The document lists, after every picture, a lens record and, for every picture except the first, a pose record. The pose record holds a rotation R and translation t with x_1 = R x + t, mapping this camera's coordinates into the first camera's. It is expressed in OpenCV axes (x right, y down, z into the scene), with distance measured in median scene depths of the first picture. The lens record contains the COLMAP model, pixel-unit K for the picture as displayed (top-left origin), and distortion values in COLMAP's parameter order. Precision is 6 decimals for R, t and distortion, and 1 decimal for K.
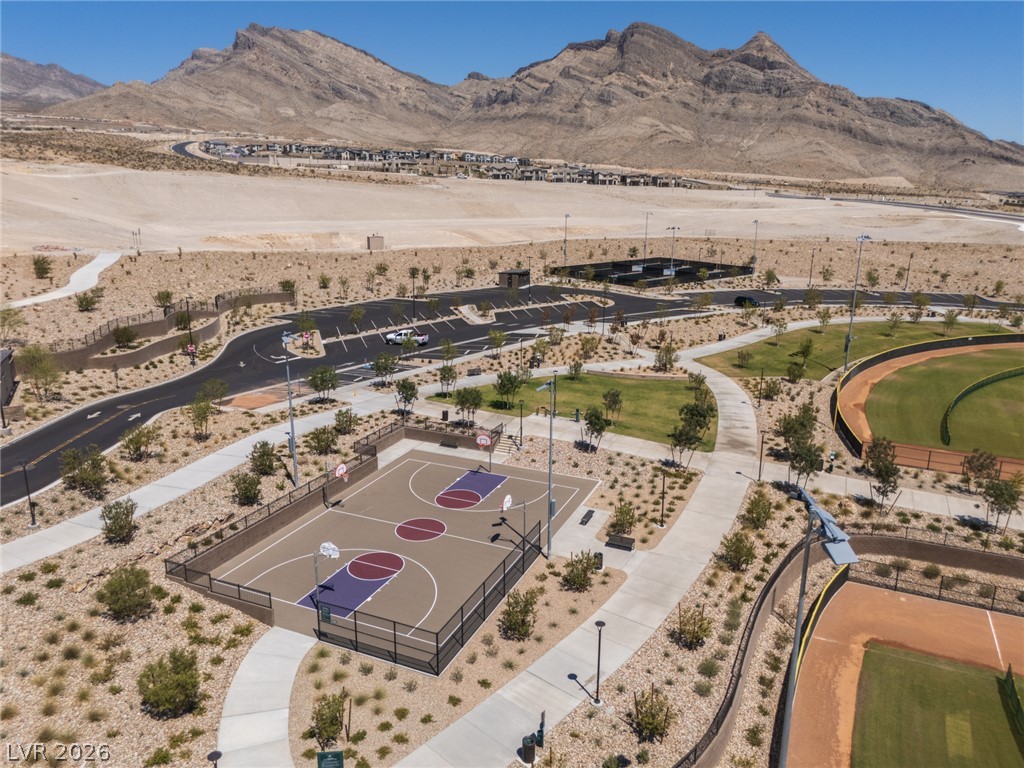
lens RADIAL K [[759.9, 0, 519.7], [0, 759.9, 385.5], [0, 0, 1]] dist [0.053090, -0.036722]
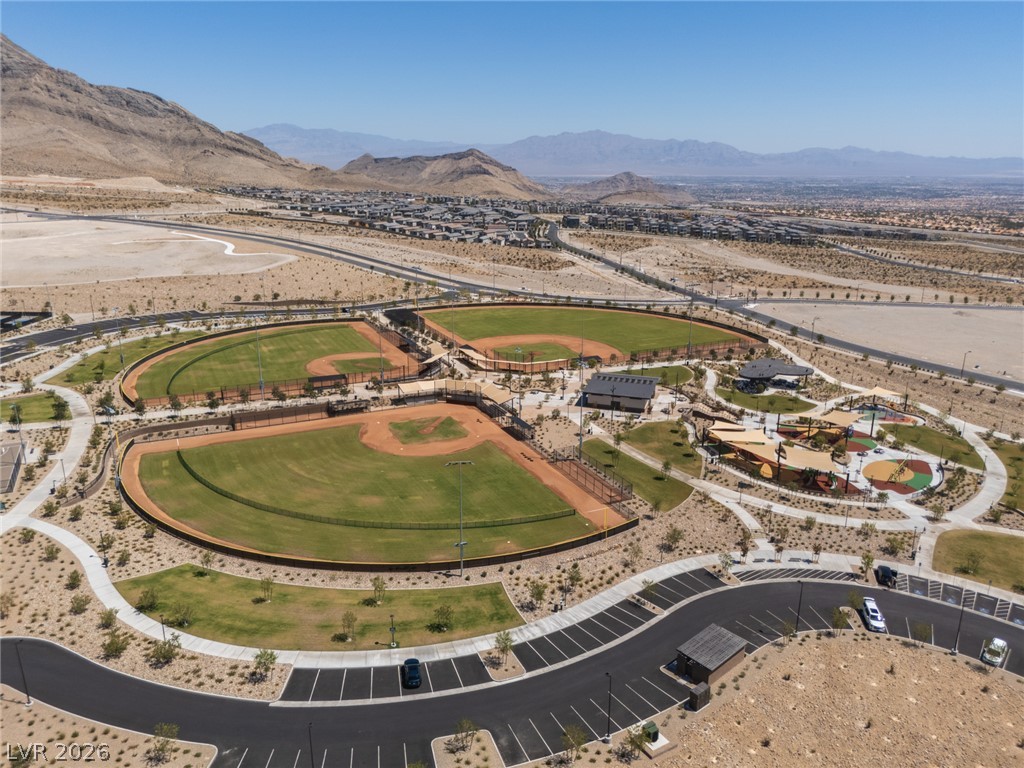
lens RADIAL K [[759.9, 0, 509.1], [0, 759.9, 386.1], [0, 0, 1]] dist [0.053090, -0.036722]
pose [[0.653033, -0.223811, 0.723503, -0.016852], [0.201943, 0.972205, 0.118472, -0.000602], [-0.729909, 0.068741, 0.680079, -0.048589]]
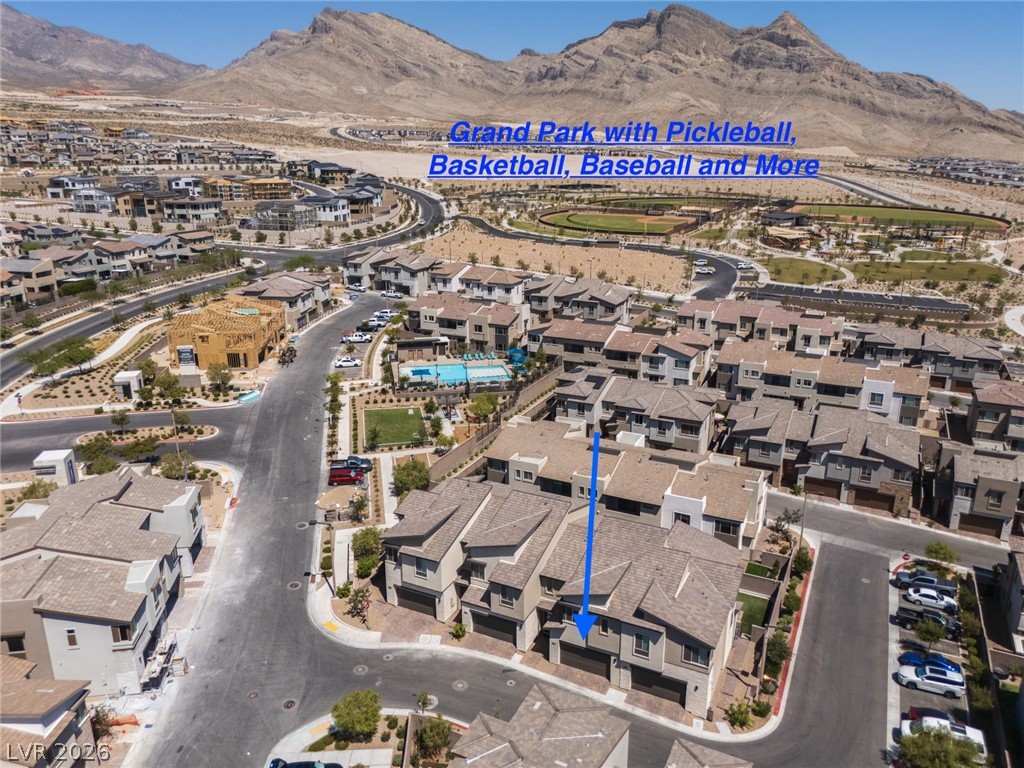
lens RADIAL K [[759.9, 0, 516.8], [0, 759.9, 384.4], [0, 0, 1]] dist [0.053090, -0.036722]
pose [[0.997622, 0.013292, -0.067625, 0.009454], [-0.010772, 0.999239, 0.037494, 0.036832], [0.068072, -0.036676, 0.997006, -0.145605]]
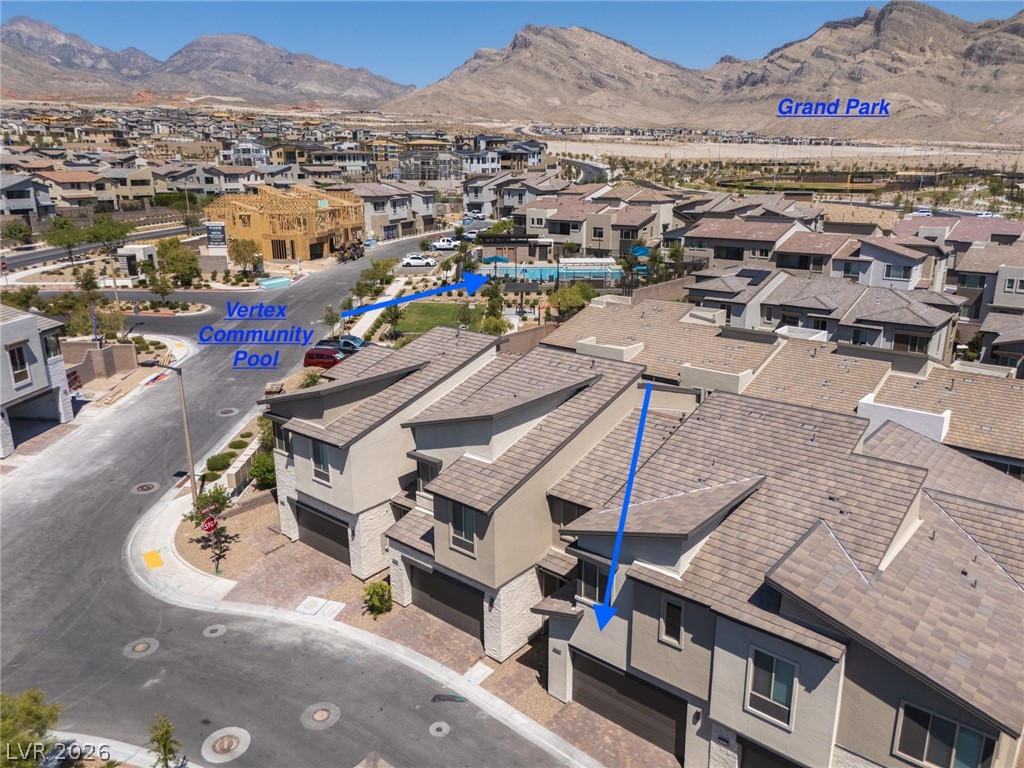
lens RADIAL K [[759.9, 0, 514.4], [0, 759.9, 384.7], [0, 0, 1]] dist [0.053090, -0.036722]
pose [[0.952509, 0.076531, -0.294736, 0.011621], [-0.071328, 0.997049, 0.028378, 0.042815], [0.296038, -0.006007, 0.955157, -0.130260]]
